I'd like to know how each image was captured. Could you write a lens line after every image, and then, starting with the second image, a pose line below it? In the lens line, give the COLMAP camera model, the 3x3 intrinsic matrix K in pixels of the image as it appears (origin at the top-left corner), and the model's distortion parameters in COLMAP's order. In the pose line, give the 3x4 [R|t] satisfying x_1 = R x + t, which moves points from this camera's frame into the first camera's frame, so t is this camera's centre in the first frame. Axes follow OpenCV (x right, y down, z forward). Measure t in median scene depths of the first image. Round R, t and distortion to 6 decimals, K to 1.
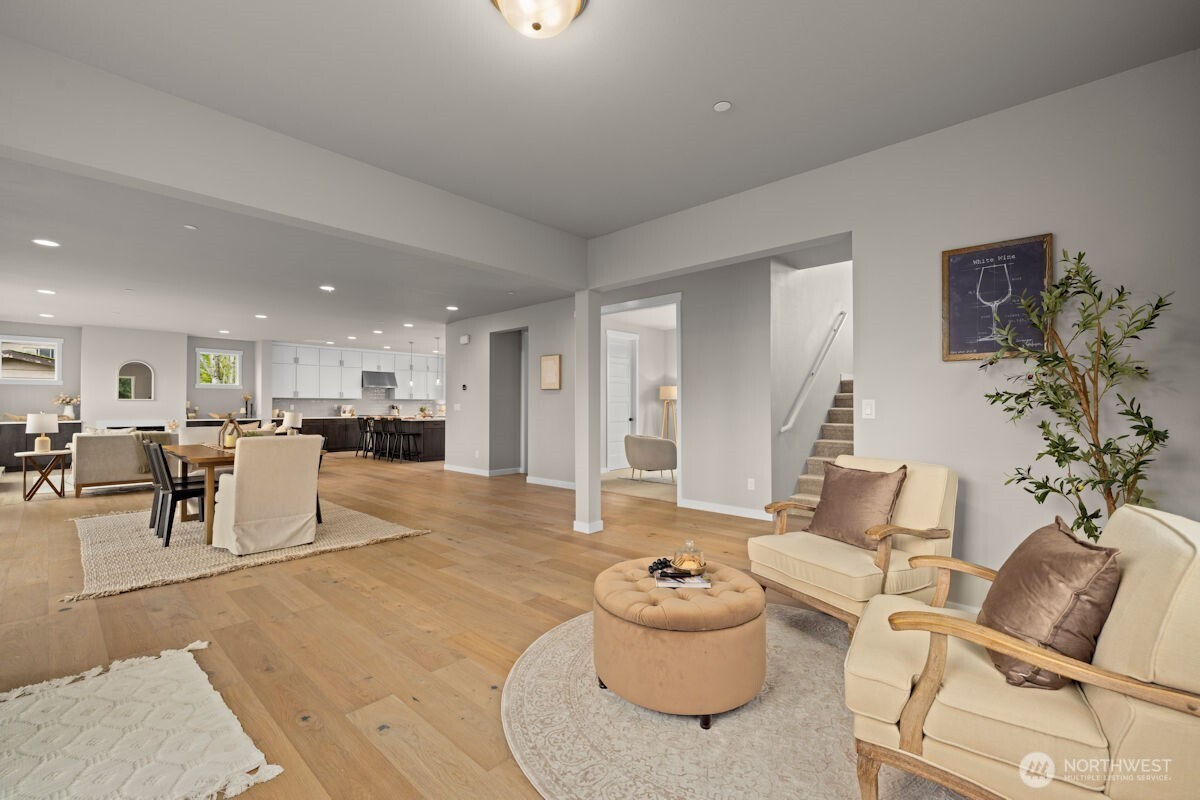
lens RADIAL K [[514.7, 0, 600.5], [0, 514.7, 406.3], [0, 0, 1]] dist [-0.000002, -0.000089]
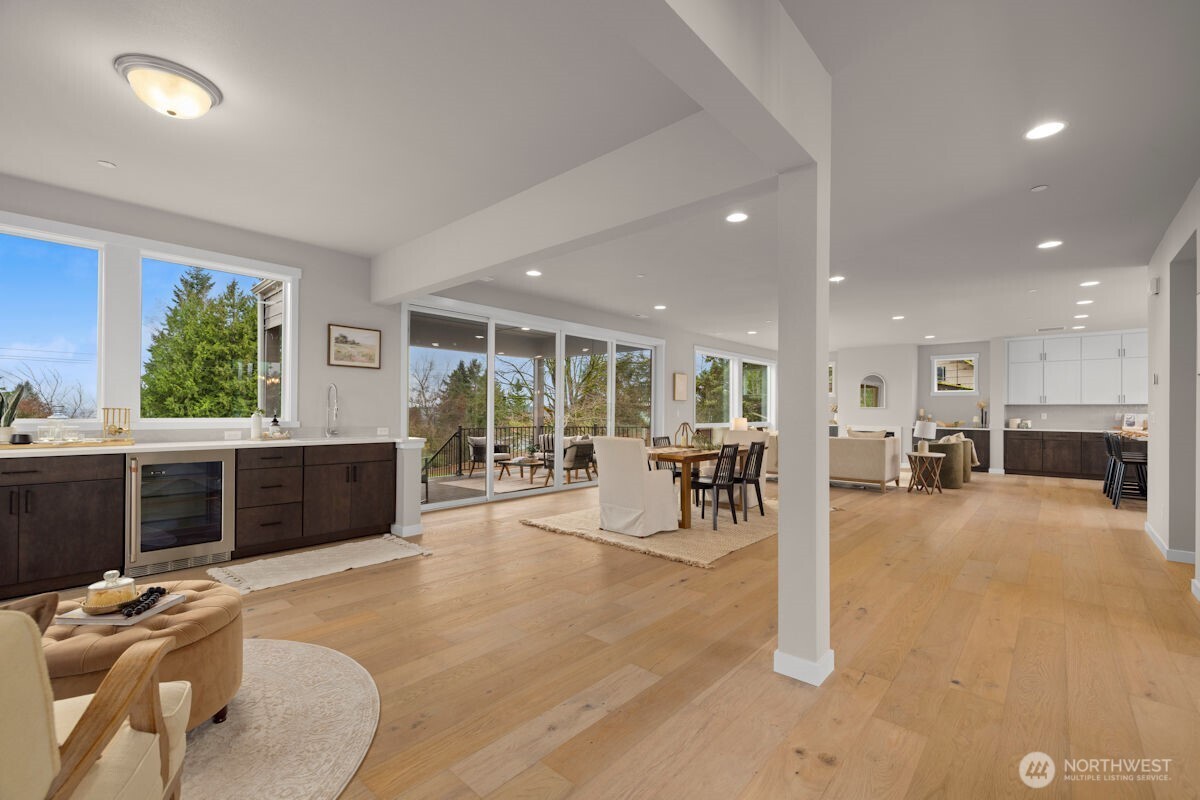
lens RADIAL K [[505.7, 0, 600.3], [0, 505.7, 411.4], [0, 0, 1]] dist [-0.000234, -0.000043]
pose [[0.006939, -0.002495, -0.999973, 0.533377], [-0.006760, 0.999974, -0.002542, 0.002624], [0.999953, 0.006777, 0.006922, 0.958946]]
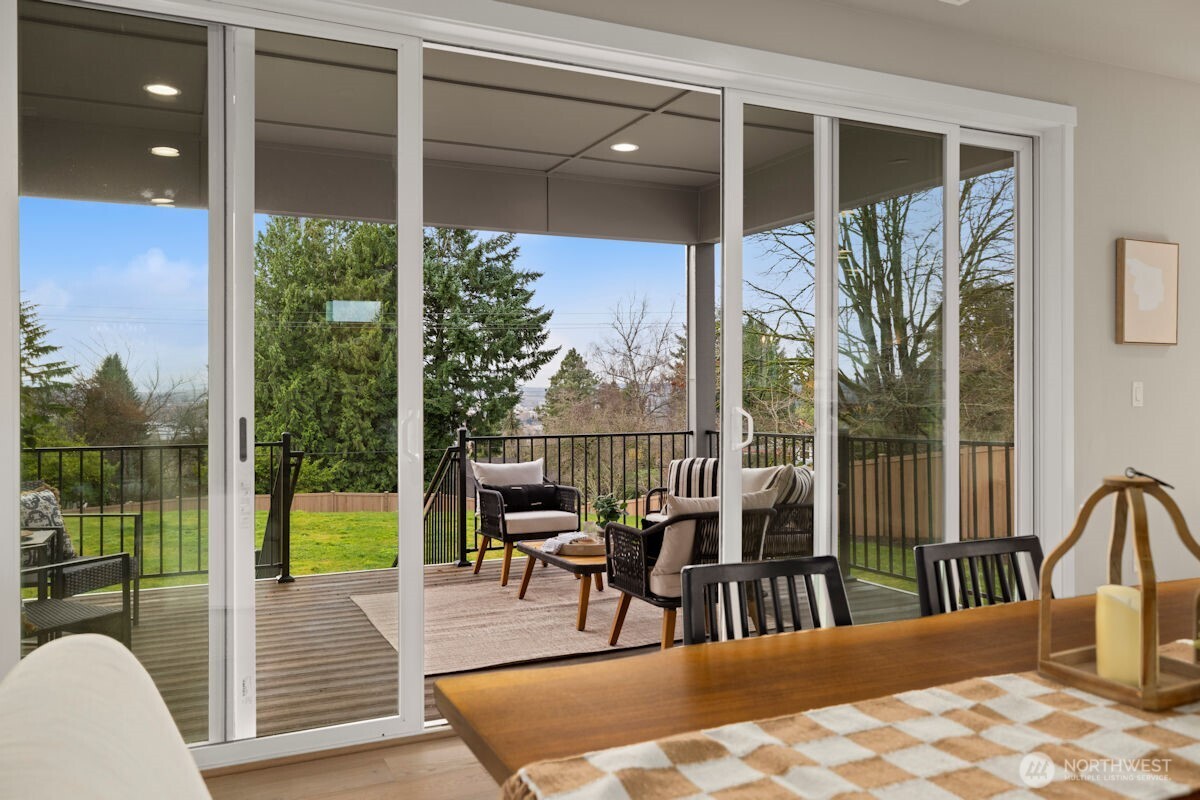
lens RADIAL K [[924.3, 0, 602.4], [0, 924.3, 392.4], [0, 0, 1]] dist [-0.001127, -0.000801]
pose [[-0.378507, 0.001865, -0.925596, -0.512339], [0.000860, 0.999998, 0.001664, -0.000278], [0.925598, -0.000166, -0.378508, 1.156841]]
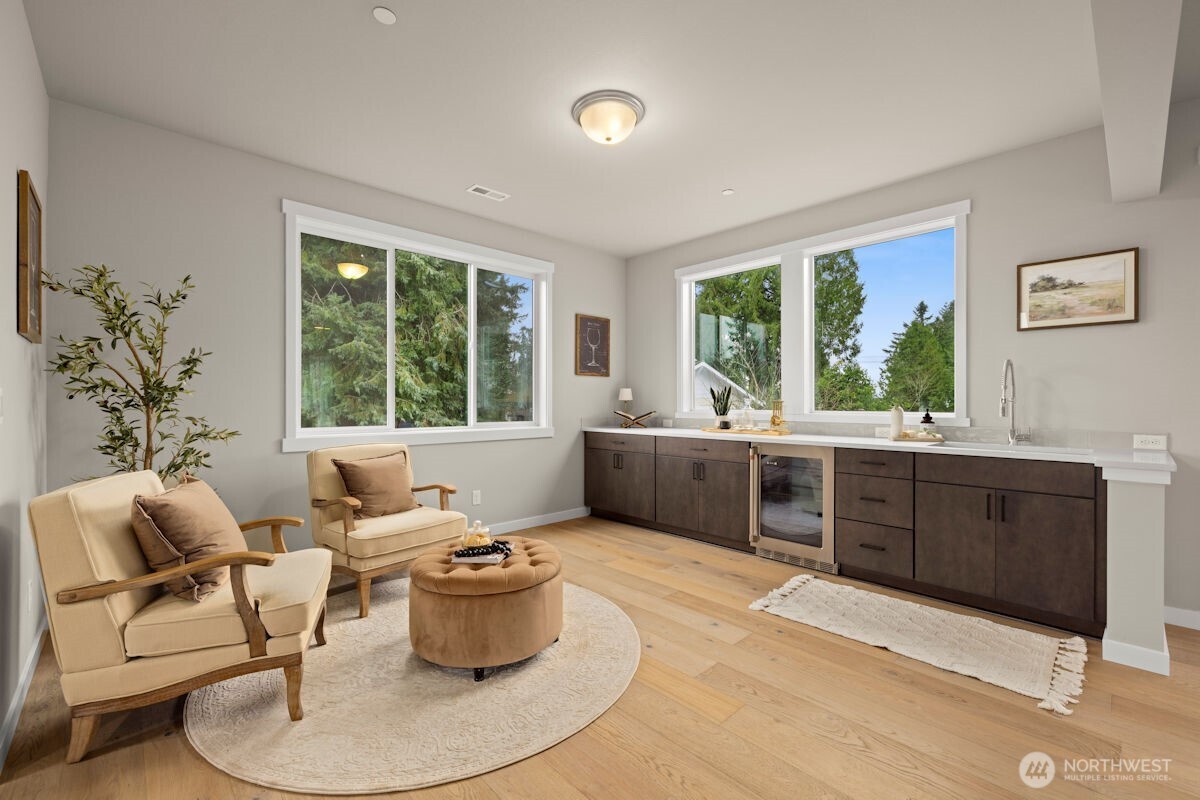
lens RADIAL K [[503.6, 0, 595.9], [0, 503.6, 399.6], [0, 0, 1]] dist [0.001379, 0.000457]
pose [[-0.997426, -0.002001, 0.071682, -0.088454], [-0.002338, 0.999987, -0.004612, 0.002837], [-0.071672, -0.004767, -0.997417, 1.122932]]
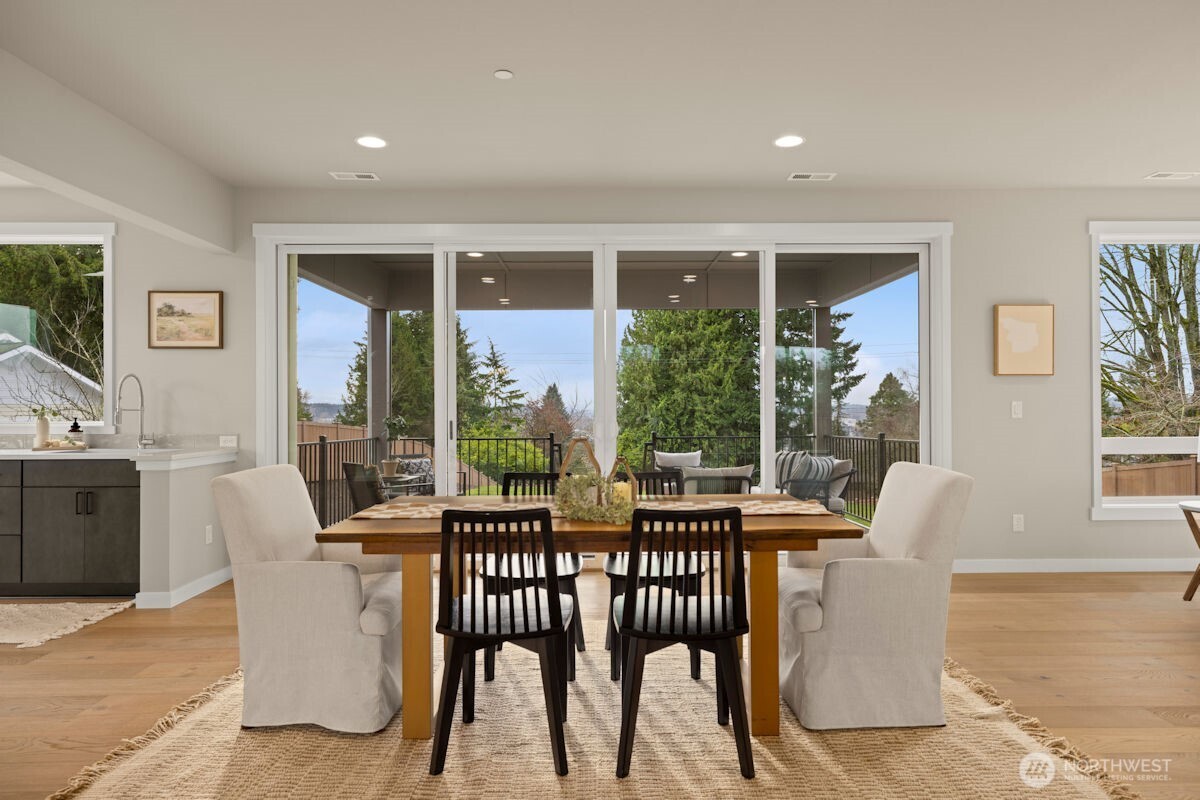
lens RADIAL K [[719.7, 0, 600.0], [0, 719.7, 400.0], [0, 0, 1]] dist [0.002002, -0.000198]
pose [[-0.730653, -0.006082, -0.682722, -0.388676], [0.003244, 0.999918, -0.012379, 0.000623], [0.682741, -0.011260, -0.730573, 1.745527]]
